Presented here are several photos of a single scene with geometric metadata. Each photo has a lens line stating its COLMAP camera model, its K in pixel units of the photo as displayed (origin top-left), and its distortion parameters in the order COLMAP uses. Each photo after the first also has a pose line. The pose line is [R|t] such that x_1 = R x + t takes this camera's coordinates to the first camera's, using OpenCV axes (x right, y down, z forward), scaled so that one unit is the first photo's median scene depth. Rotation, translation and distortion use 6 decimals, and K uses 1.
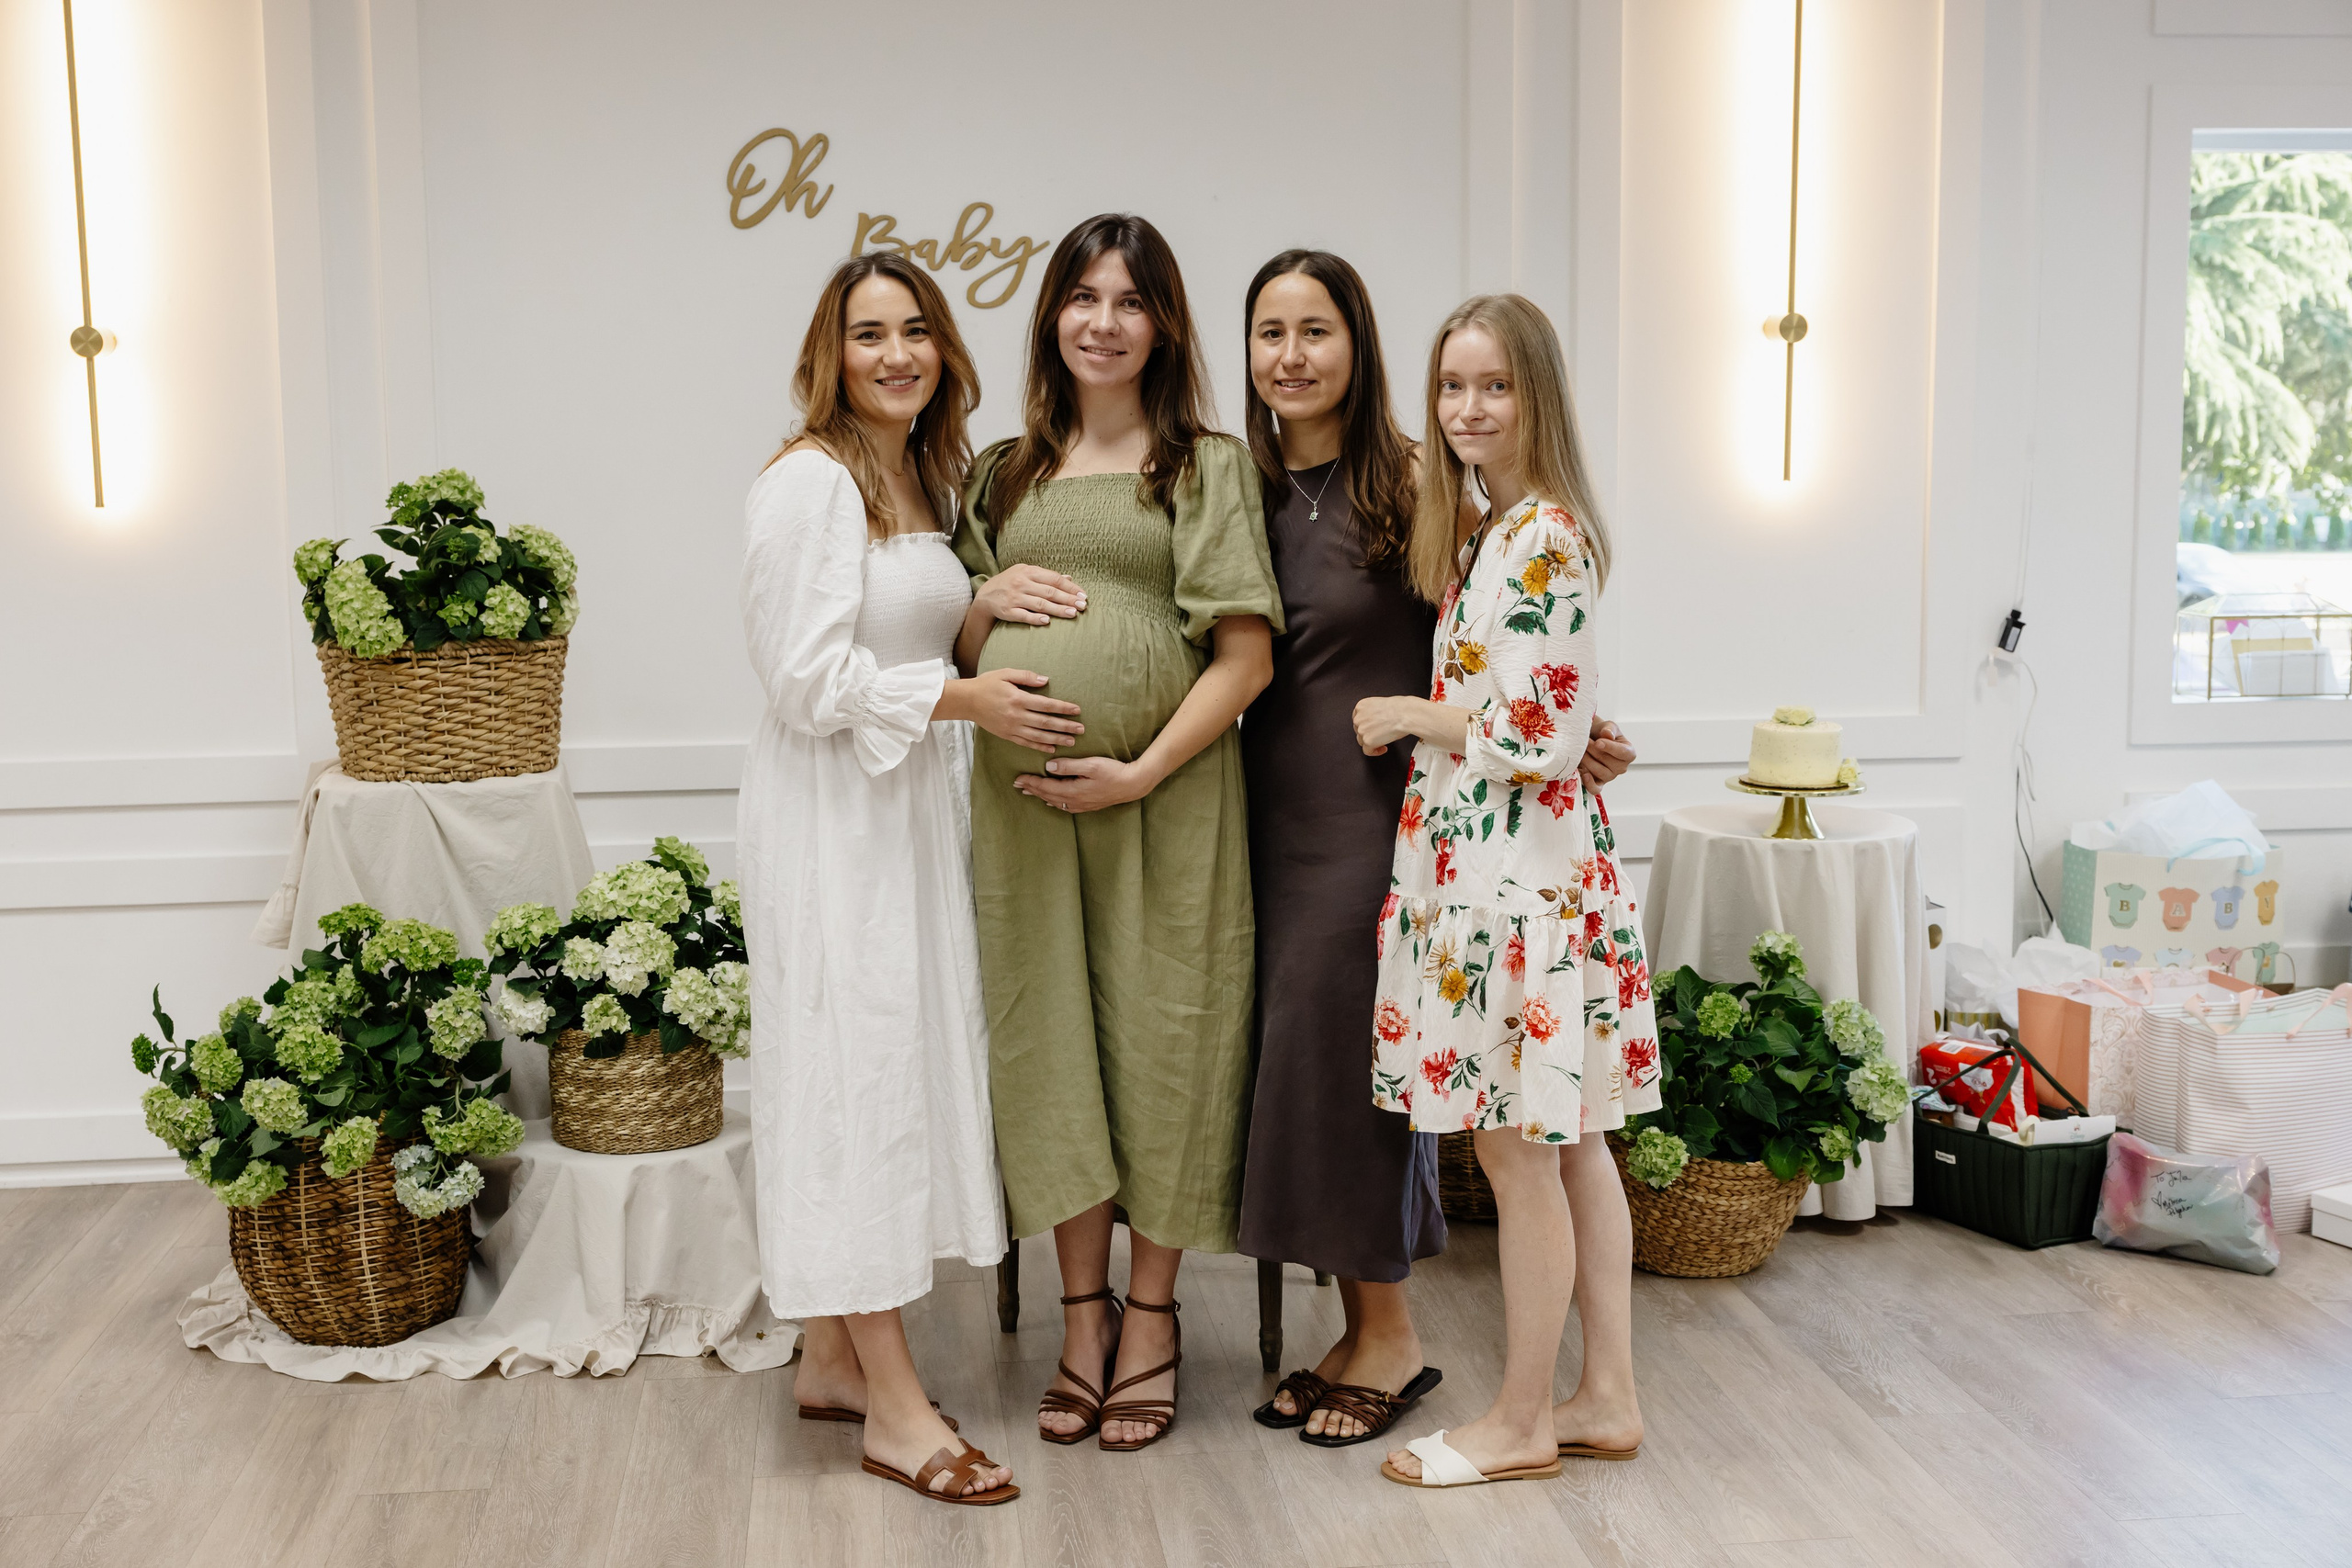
lens RADIAL K [[2797.9, 0, 1196.2], [0, 2797.9, 778.6], [0, 0, 1]] dist [0.006118, 0.000000]
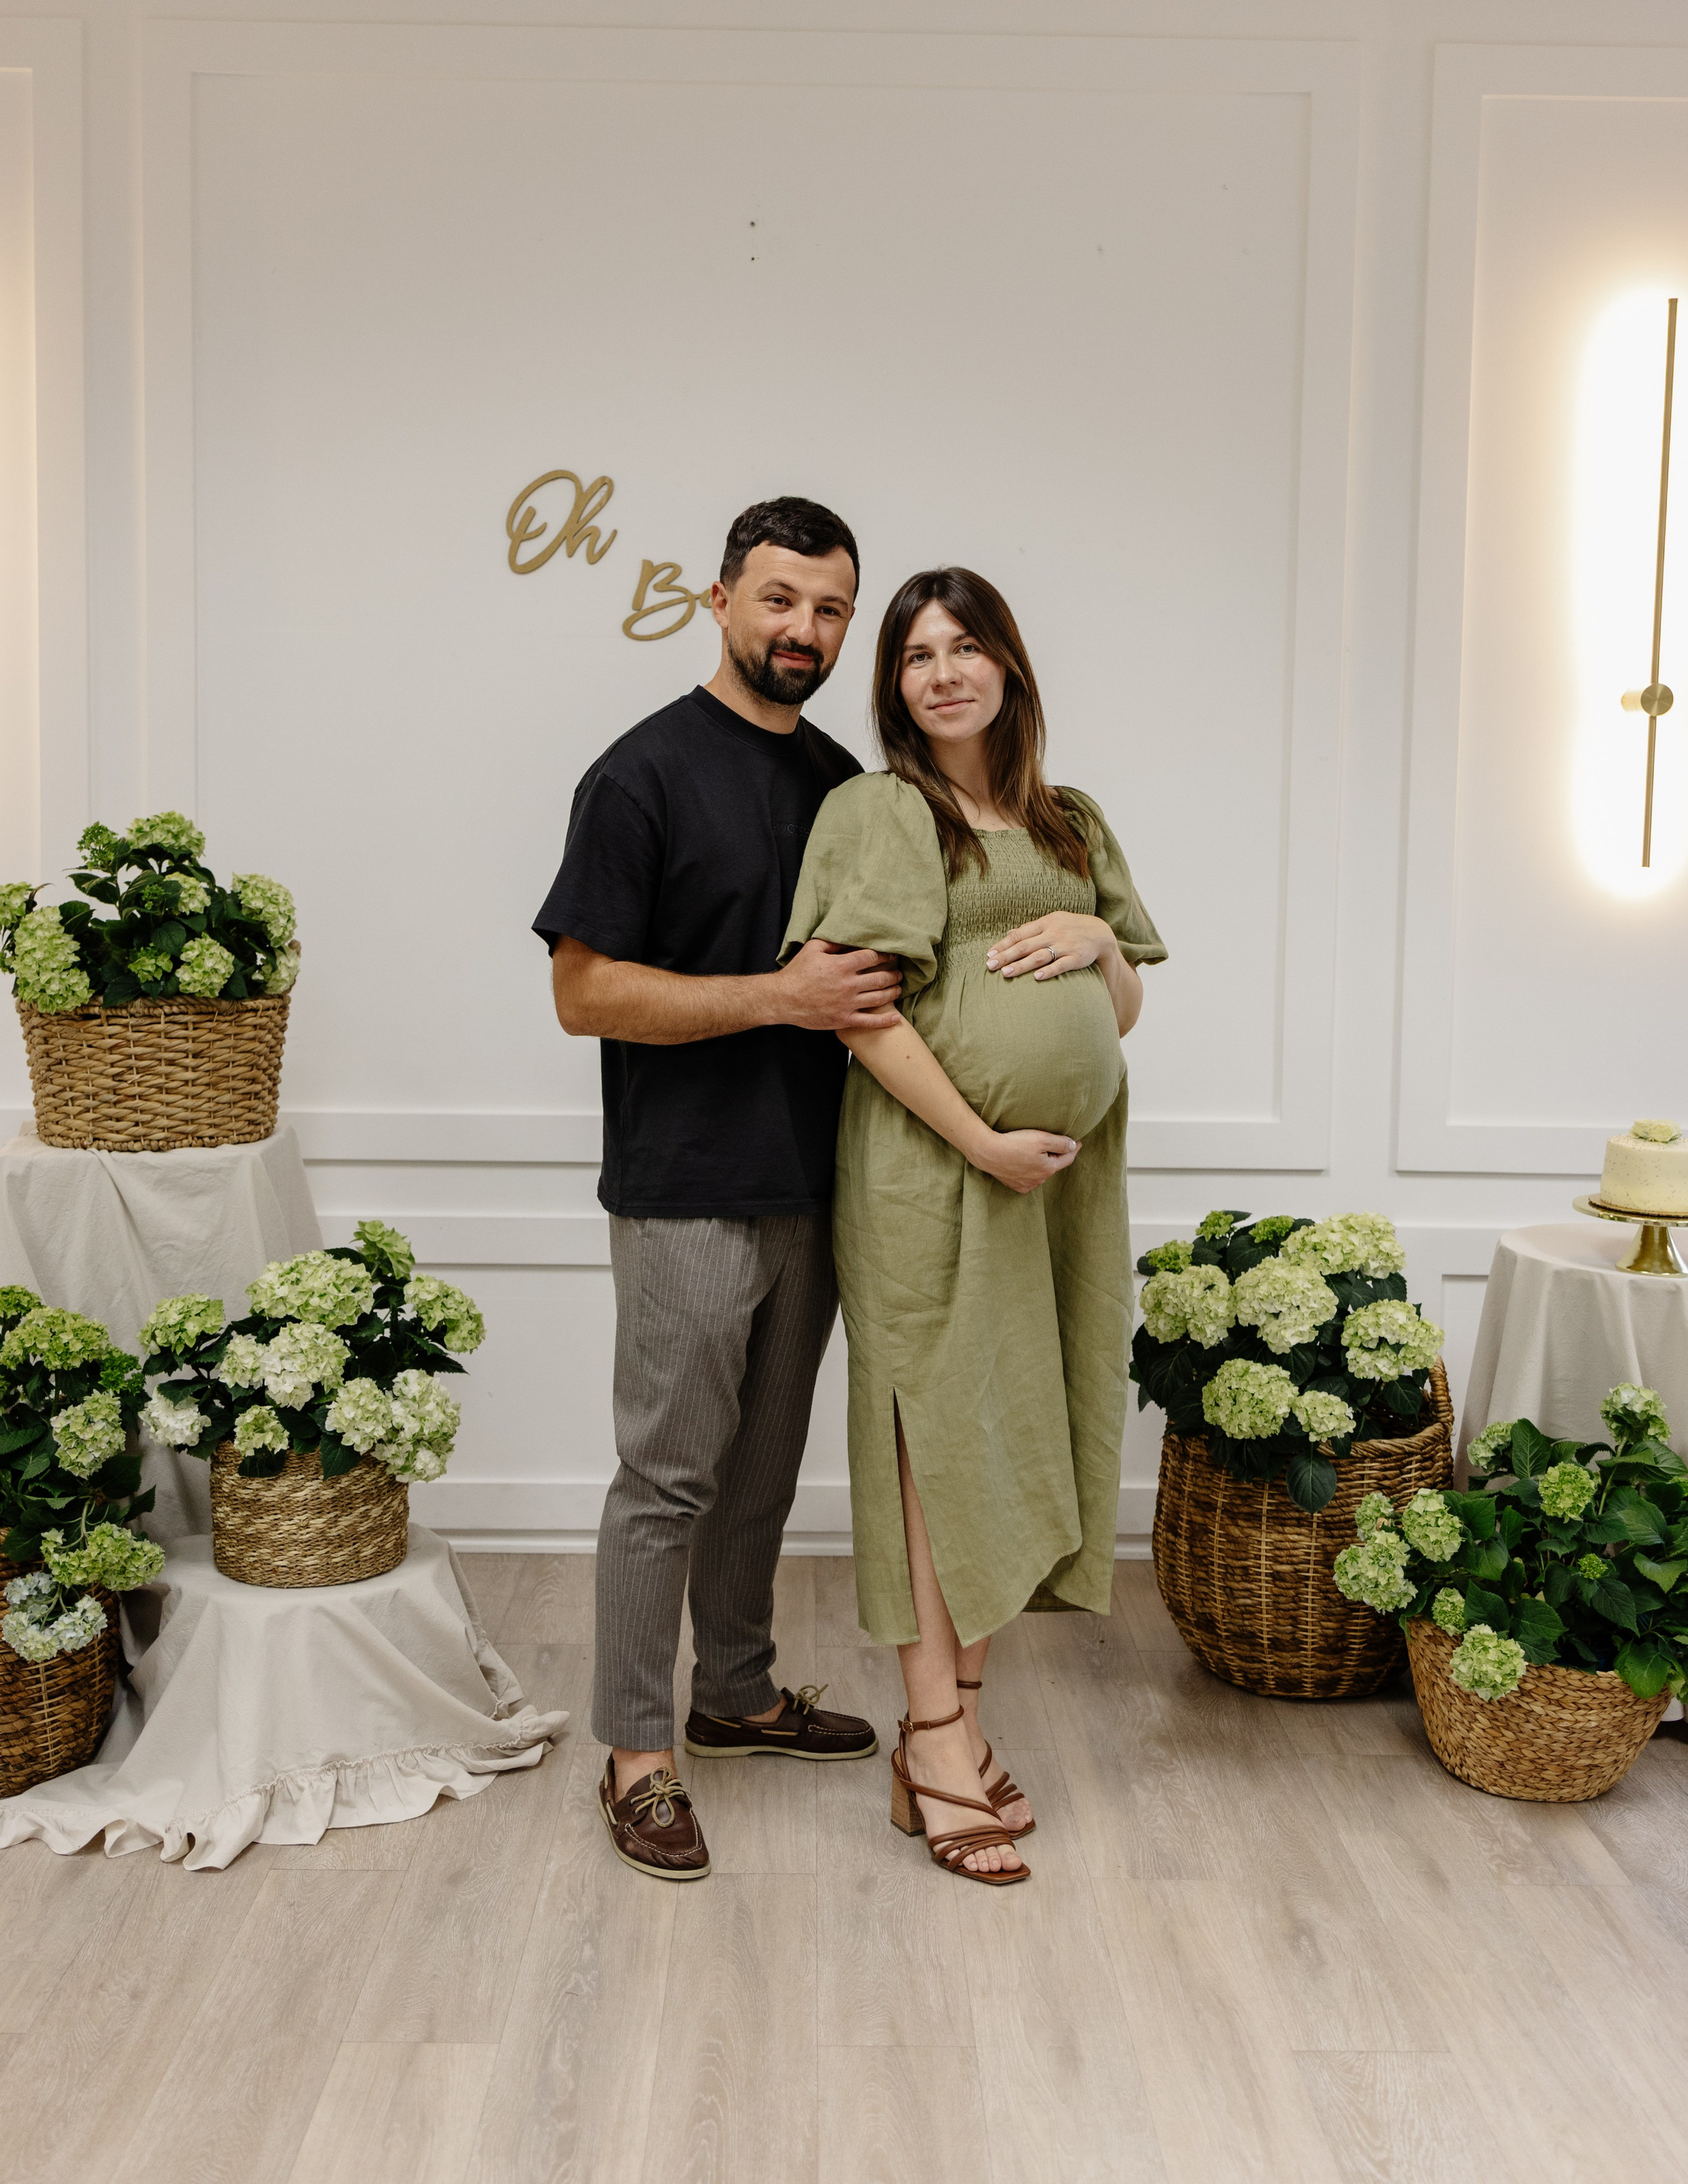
lens RADIAL K [[2307.0, 0, 832.6], [0, 2307.0, 972.7], [0, 0, 1]] dist [0.032574, 0.000000]
pose [[0.993355, 0.032087, -0.110532, 0.041146], [-0.038841, 0.997473, -0.059496, -0.021646], [0.108343, 0.063394, 0.992090, 0.283516]]
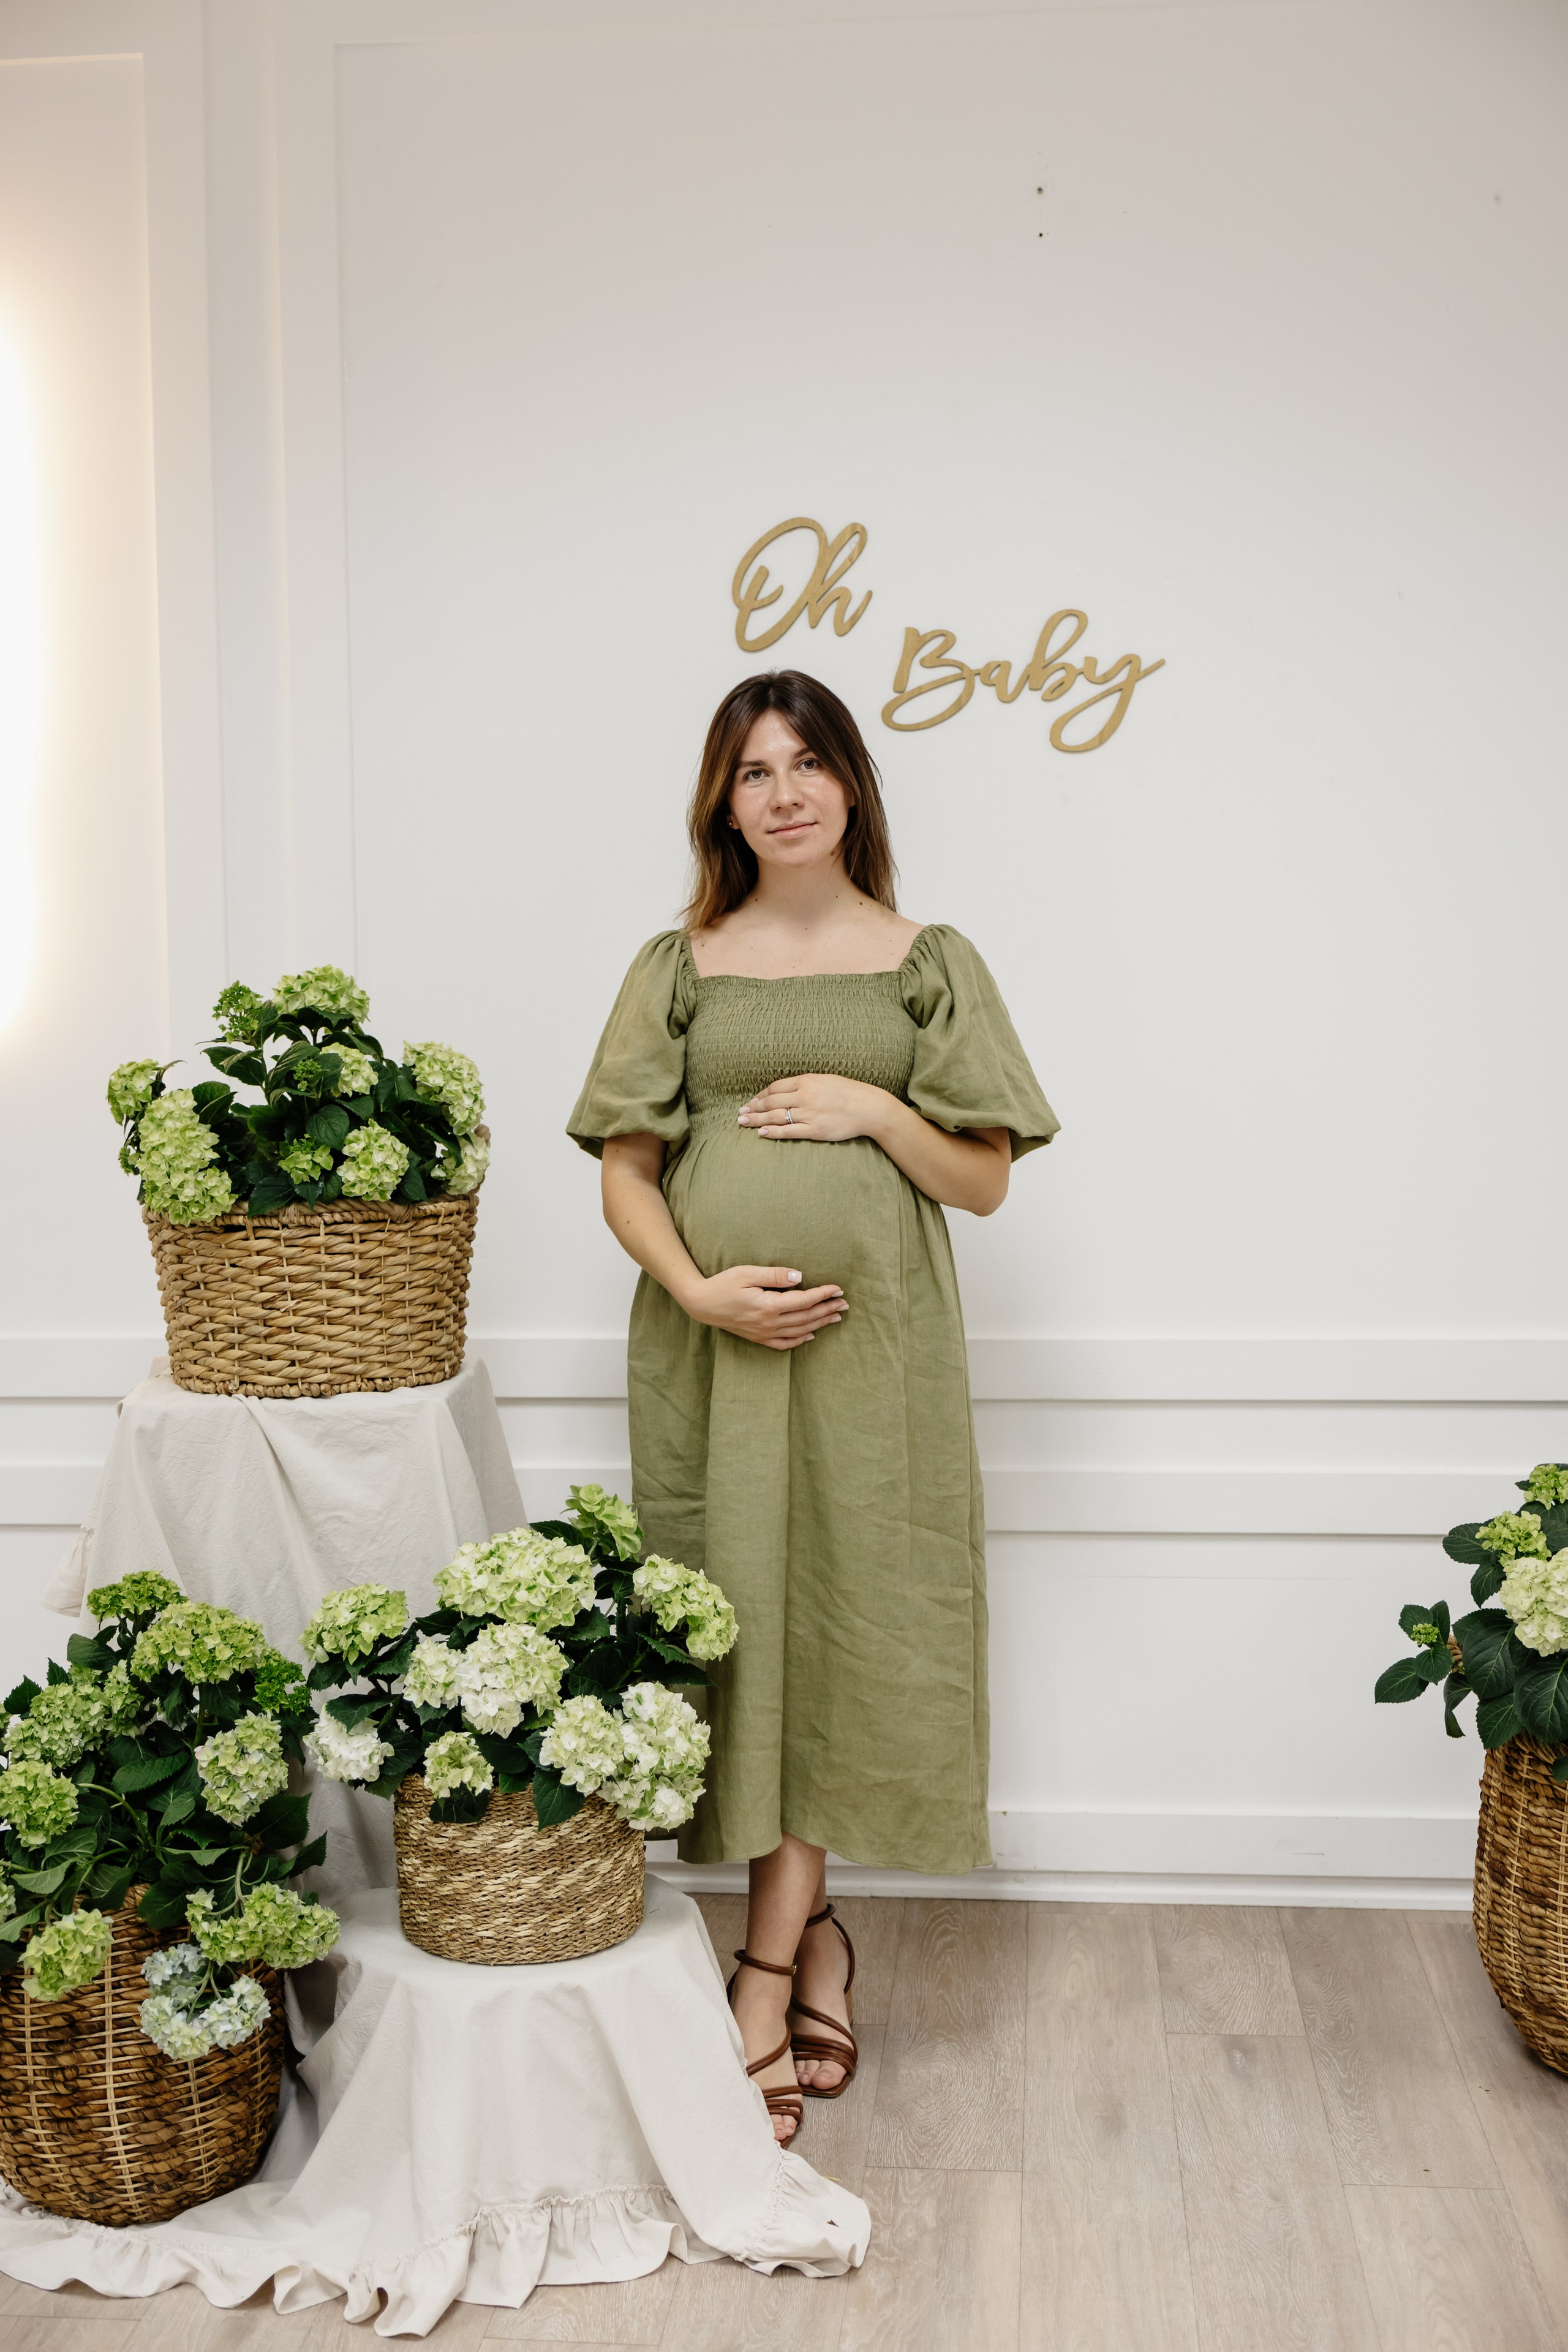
lens RADIAL K [[2705.8, 0, 783.9], [0, 2705.8, 1117.9], [0, 0, 1]] dist [-0.001590, 0.000000]
pose [[0.976199, 0.011800, -0.216555, 0.005782], [-0.025939, 0.997704, -0.062564, -0.031599], [0.215320, 0.066692, 0.974264, 0.359018]]
